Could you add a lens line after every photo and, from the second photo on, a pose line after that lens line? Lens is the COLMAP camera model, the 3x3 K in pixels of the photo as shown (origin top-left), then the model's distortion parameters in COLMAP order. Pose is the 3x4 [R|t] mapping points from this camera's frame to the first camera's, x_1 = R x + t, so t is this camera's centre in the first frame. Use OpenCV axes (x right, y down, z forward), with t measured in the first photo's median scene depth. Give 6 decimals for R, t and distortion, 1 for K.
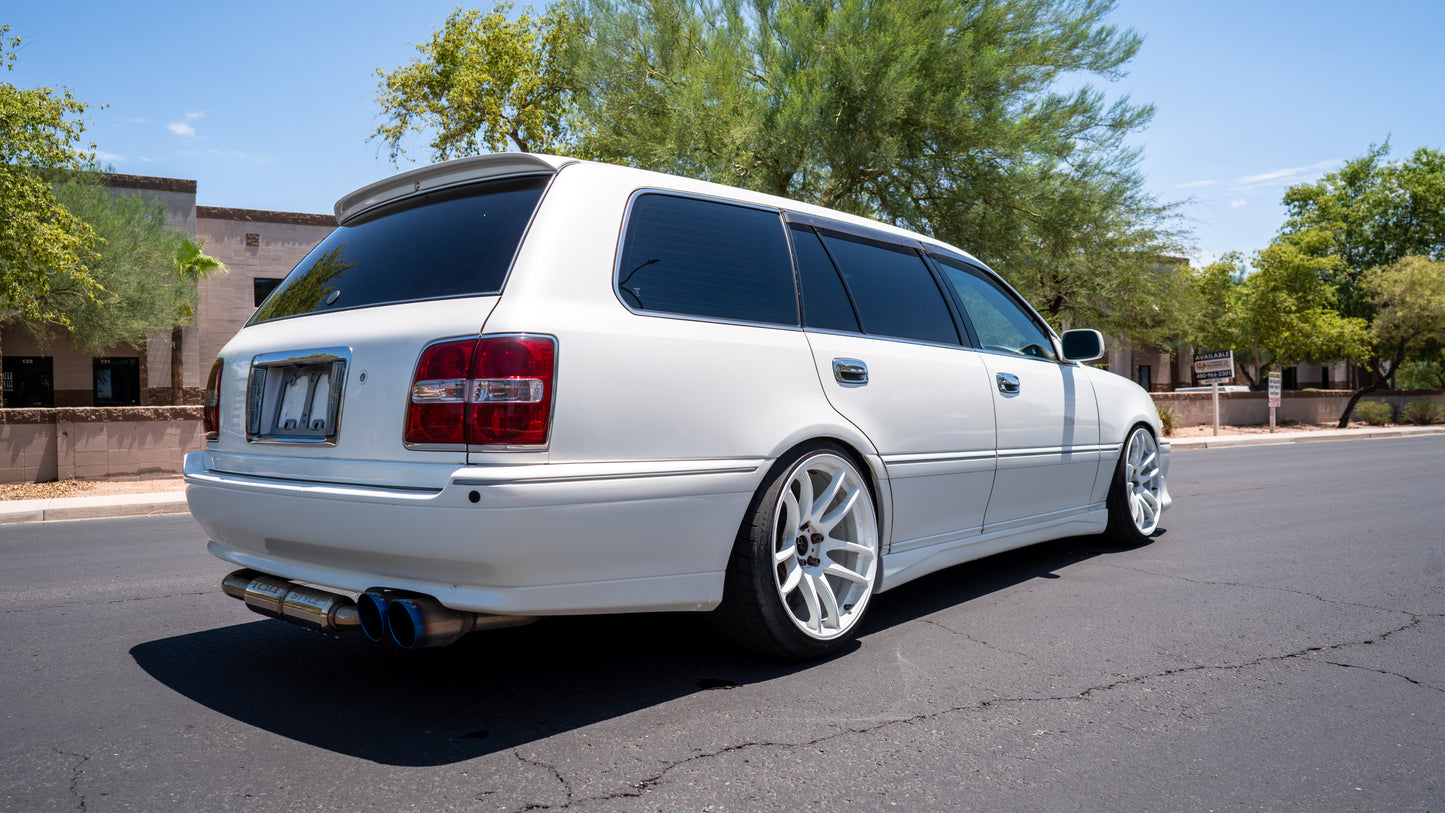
lens RADIAL K [[1008.8, 0, 695.4], [0, 1008.8, 408.4], [0, 0, 1]] dist [-0.062978, 0.049503]
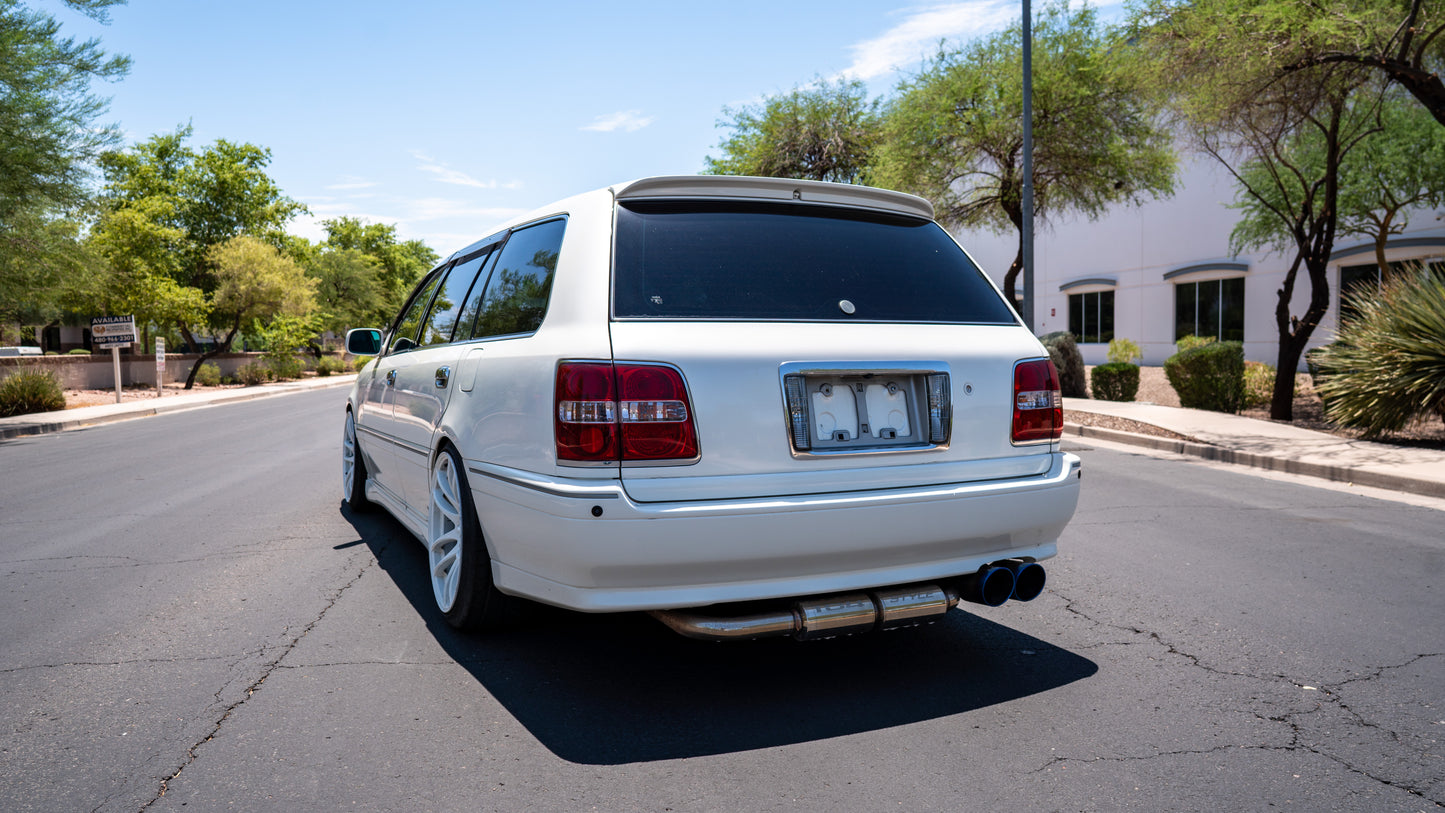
lens RADIAL K [[1008.8, 0, 695.4], [0, 1008.8, 408.4], [0, 0, 1]] dist [-0.062978, 0.049503]
pose [[0.389100, -0.039946, 0.920329, -0.135727], [0.001555, 0.999086, 0.042707, -0.005280], [-0.921194, -0.015186, 0.388806, 0.074387]]
